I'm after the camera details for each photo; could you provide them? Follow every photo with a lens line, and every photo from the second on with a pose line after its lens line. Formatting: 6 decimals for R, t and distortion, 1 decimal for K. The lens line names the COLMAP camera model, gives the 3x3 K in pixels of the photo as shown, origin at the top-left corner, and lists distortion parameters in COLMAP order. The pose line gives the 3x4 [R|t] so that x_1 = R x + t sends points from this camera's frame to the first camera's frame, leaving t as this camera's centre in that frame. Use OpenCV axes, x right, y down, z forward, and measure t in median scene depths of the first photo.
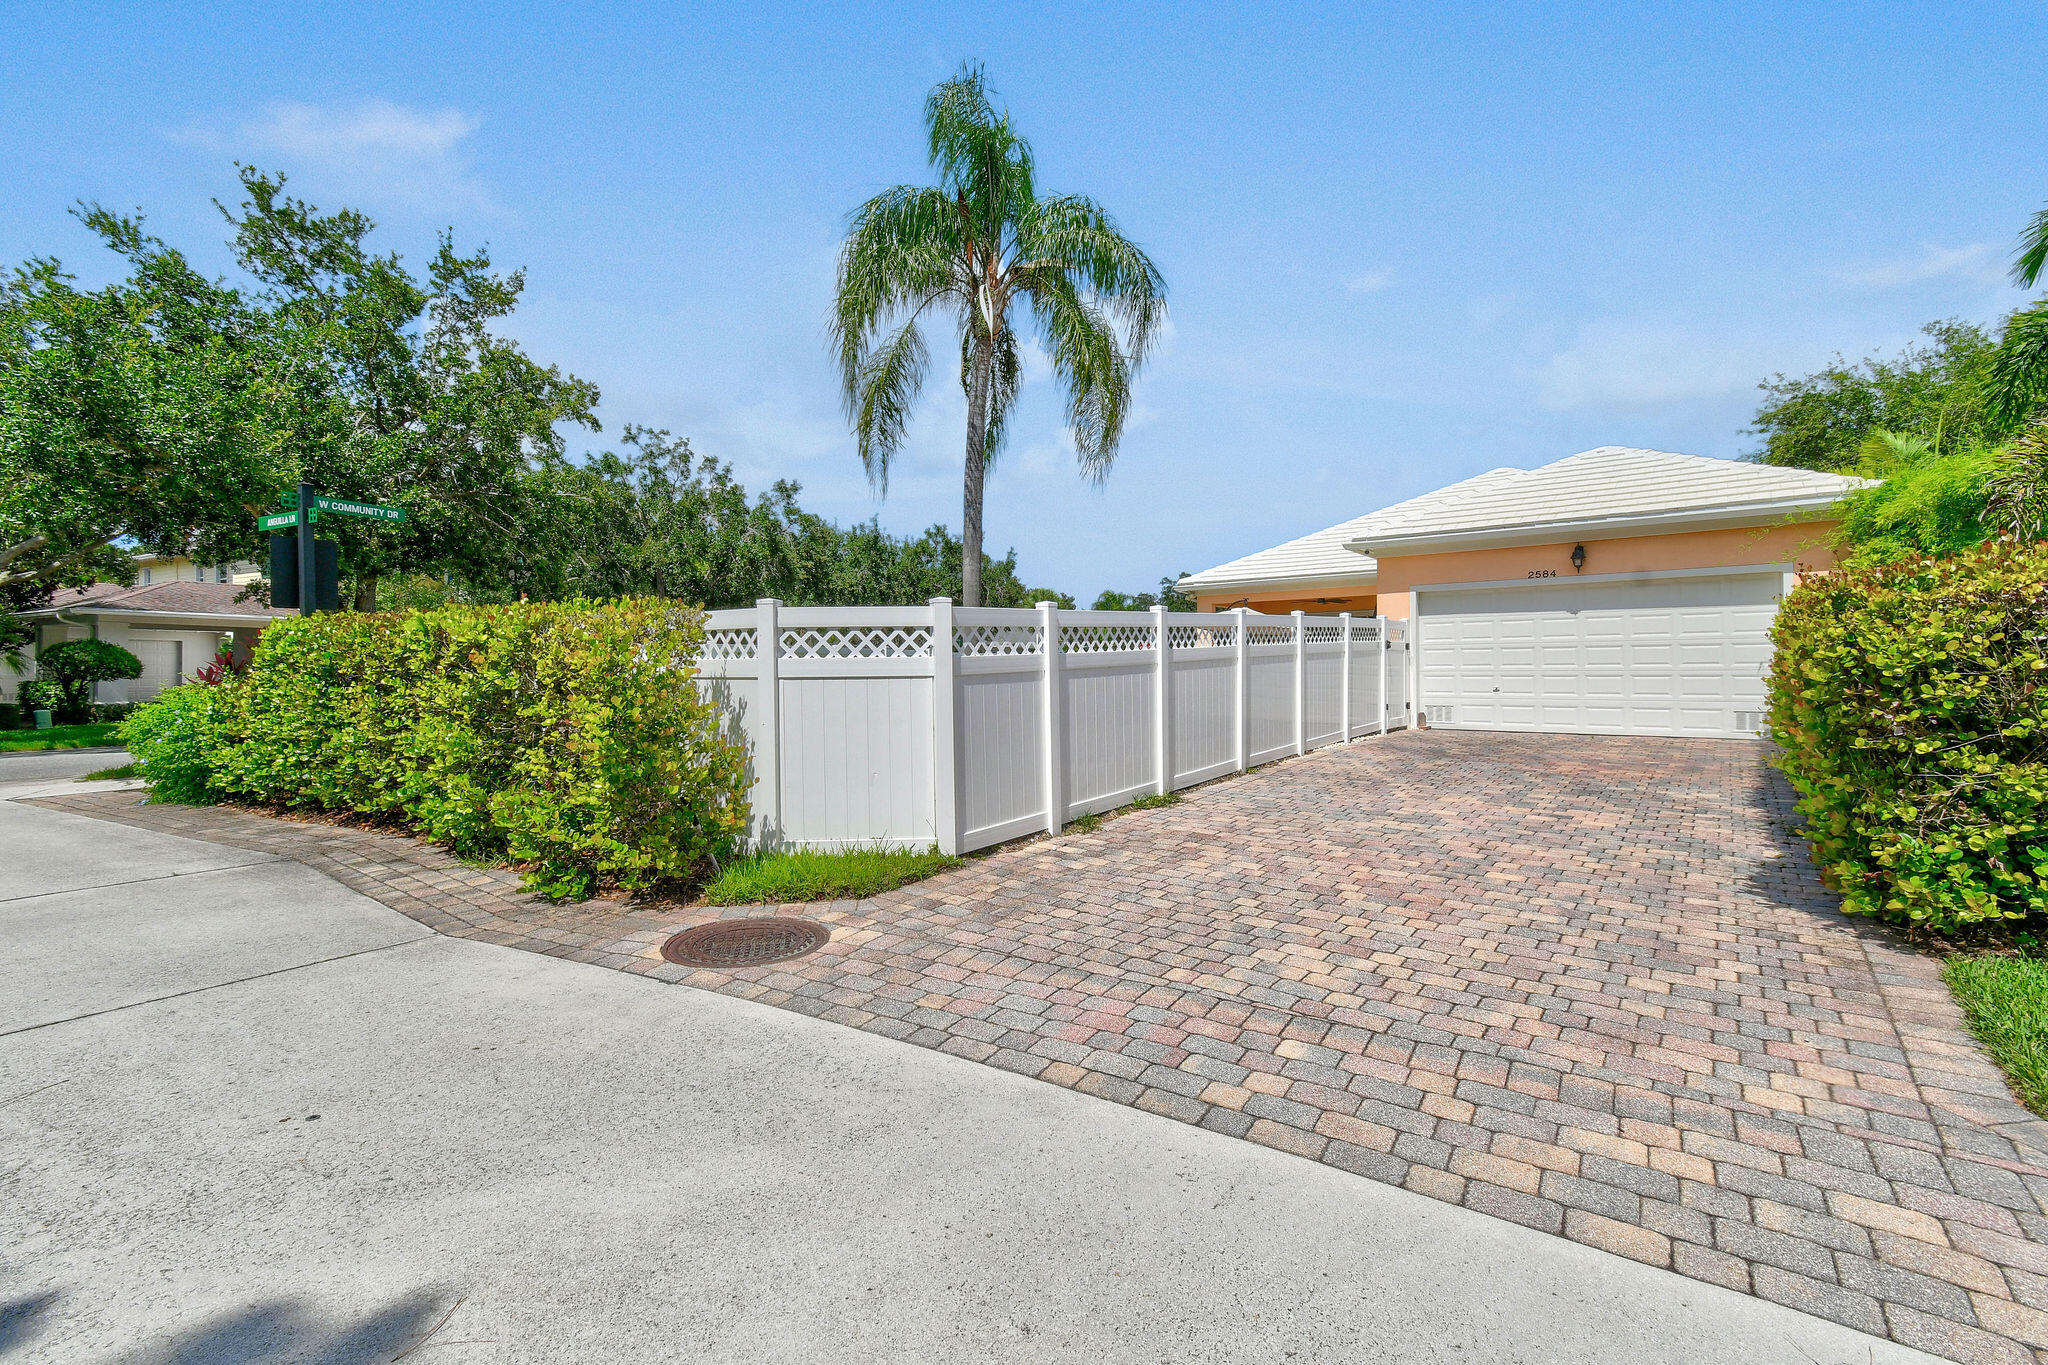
lens RADIAL K [[896.9, 0, 1027.6], [0, 896.9, 669.9], [0, 0, 1]] dist [0.010269, 0.000107]
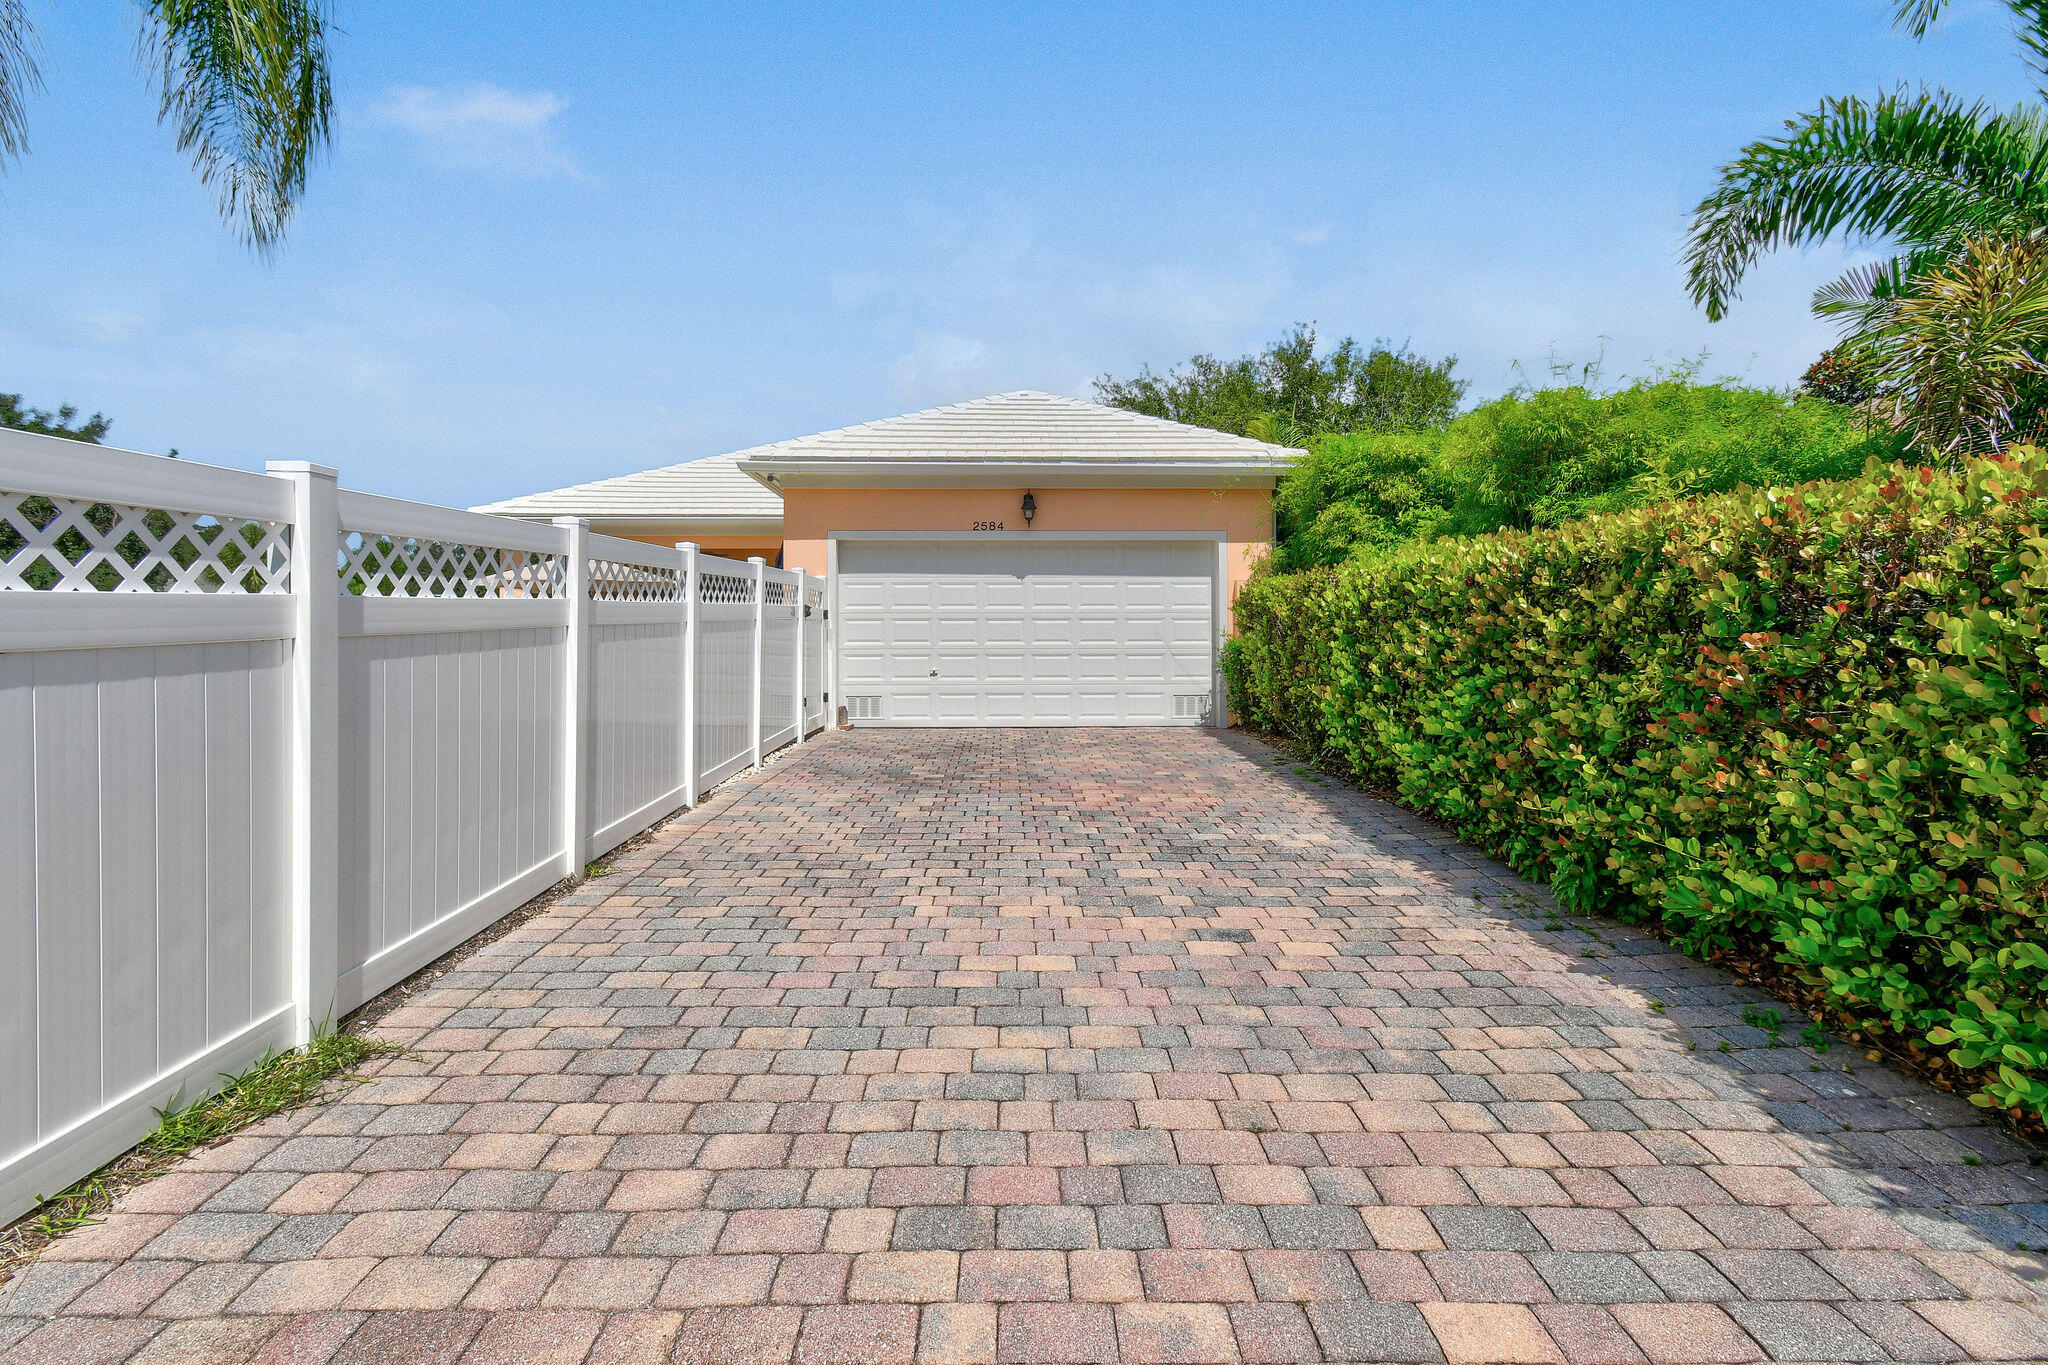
lens RADIAL K [[867.2, 0, 983.9], [0, 867.2, 636.3], [0, 0, 1]] dist [0.001148, 0.000008]
pose [[0.784388, 0.006250, 0.620239, 0.101604], [-0.001951, 0.999969, -0.007609, -0.004511], [-0.620268, 0.004758, 0.784376, 0.417614]]
